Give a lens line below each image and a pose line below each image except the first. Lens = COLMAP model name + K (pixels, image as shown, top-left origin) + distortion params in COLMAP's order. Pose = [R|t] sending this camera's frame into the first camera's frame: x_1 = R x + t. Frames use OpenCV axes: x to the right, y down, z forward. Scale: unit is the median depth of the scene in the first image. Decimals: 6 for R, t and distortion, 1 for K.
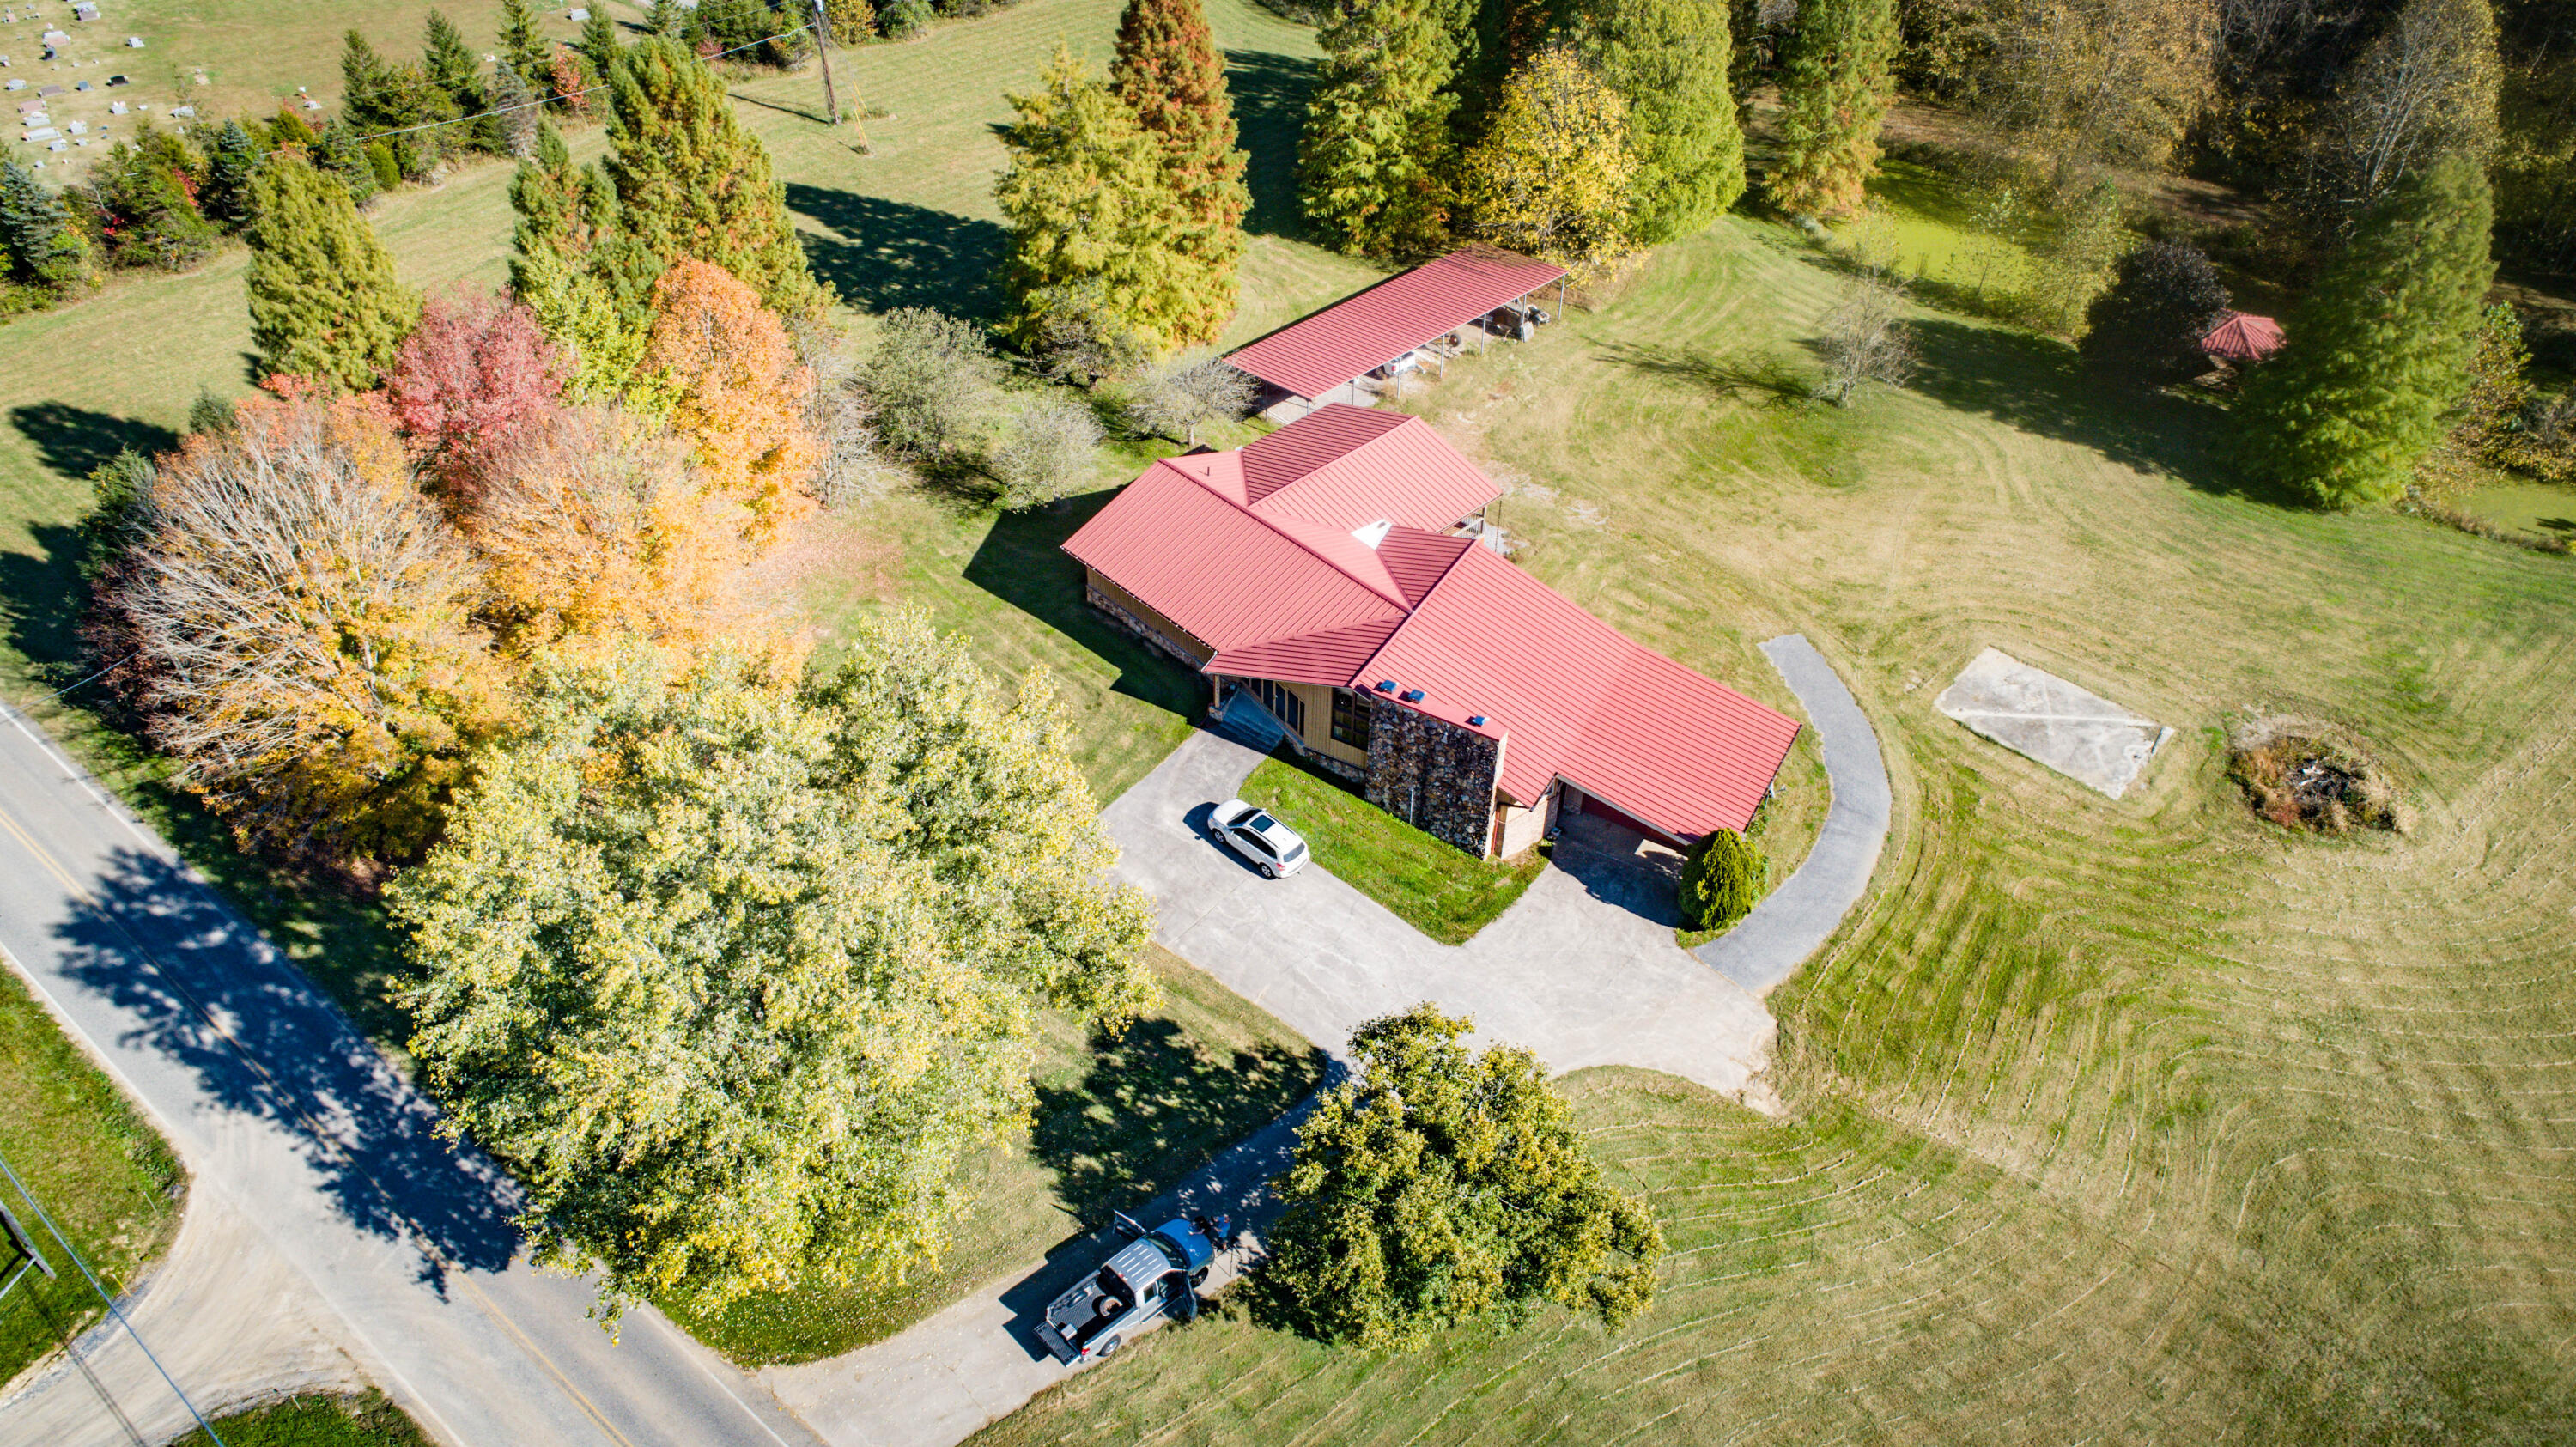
lens RADIAL K [[1734.2, 0, 1272.2], [0, 1734.2, 730.8], [0, 0, 1]] dist [-0.016304, 0.012903]
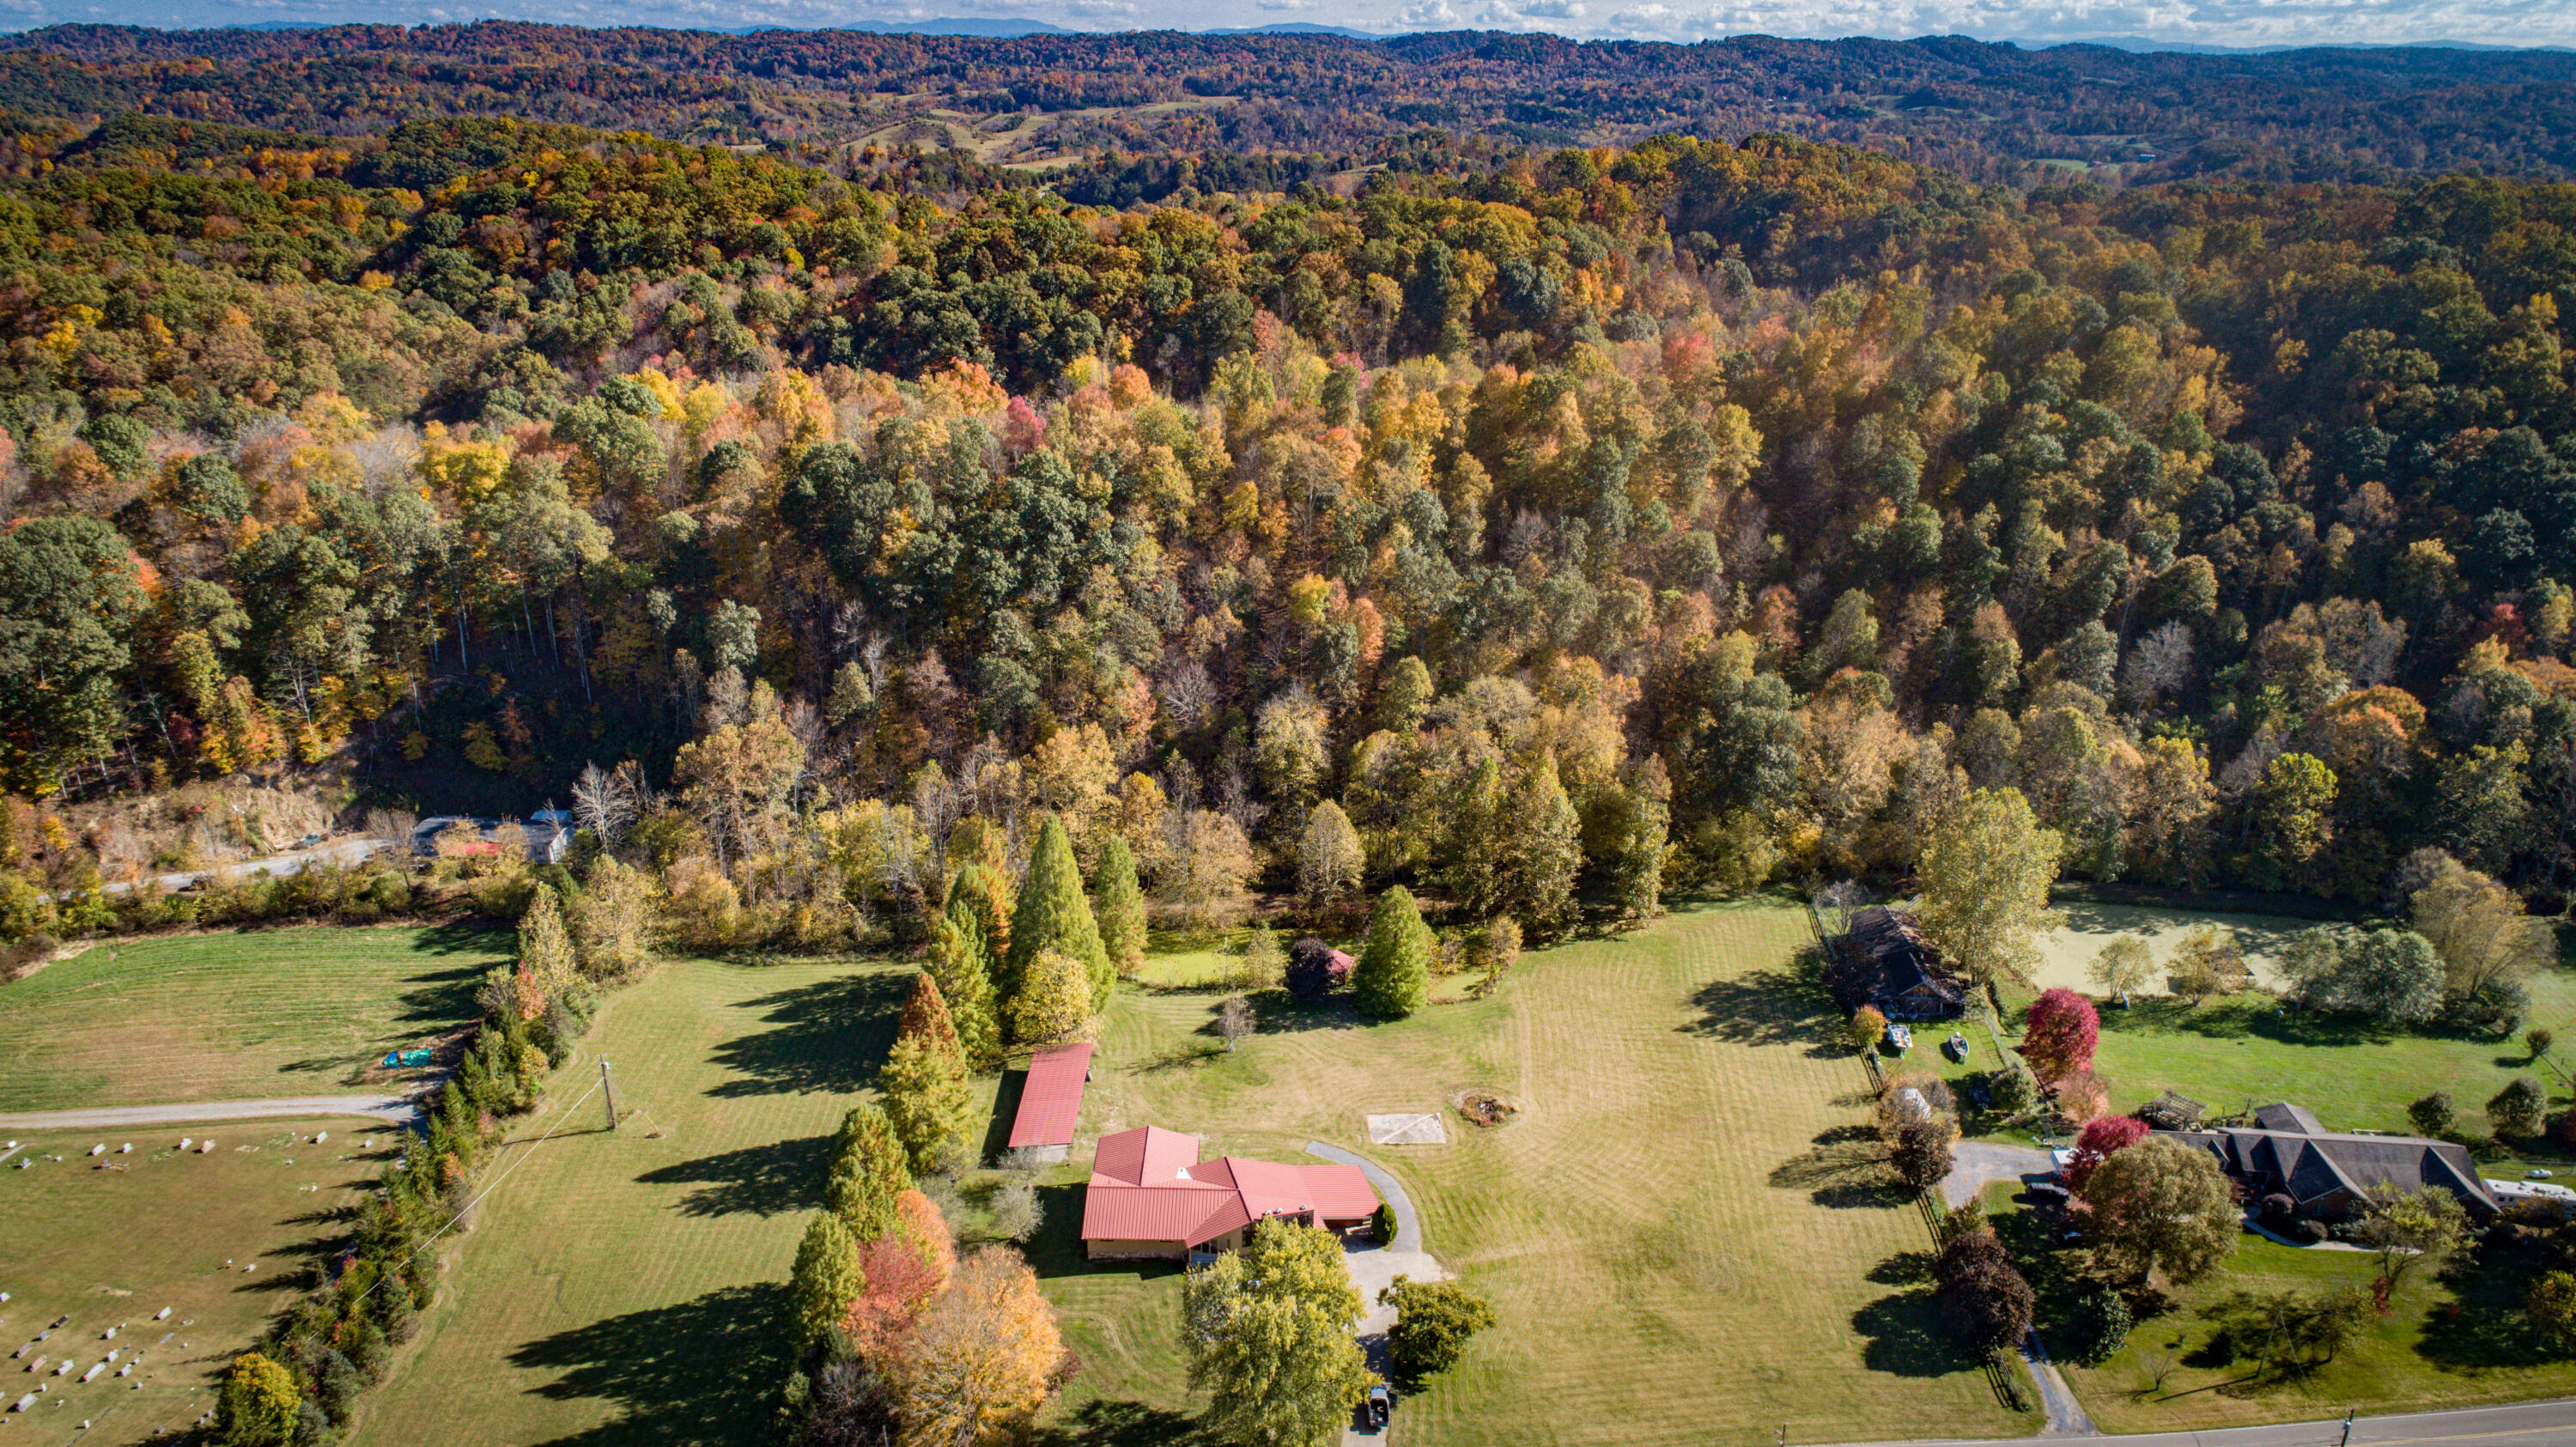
lens RADIAL K [[1734.2, 0, 1299.3], [0, 1734.2, 720.8], [0, 0, 1]] dist [-0.016304, 0.012903]
pose [[0.692437, -0.252013, 0.676033, -1.225347], [0.467730, 0.870233, -0.154673, -0.202908], [-0.549326, 0.423302, 0.720455, -1.027788]]
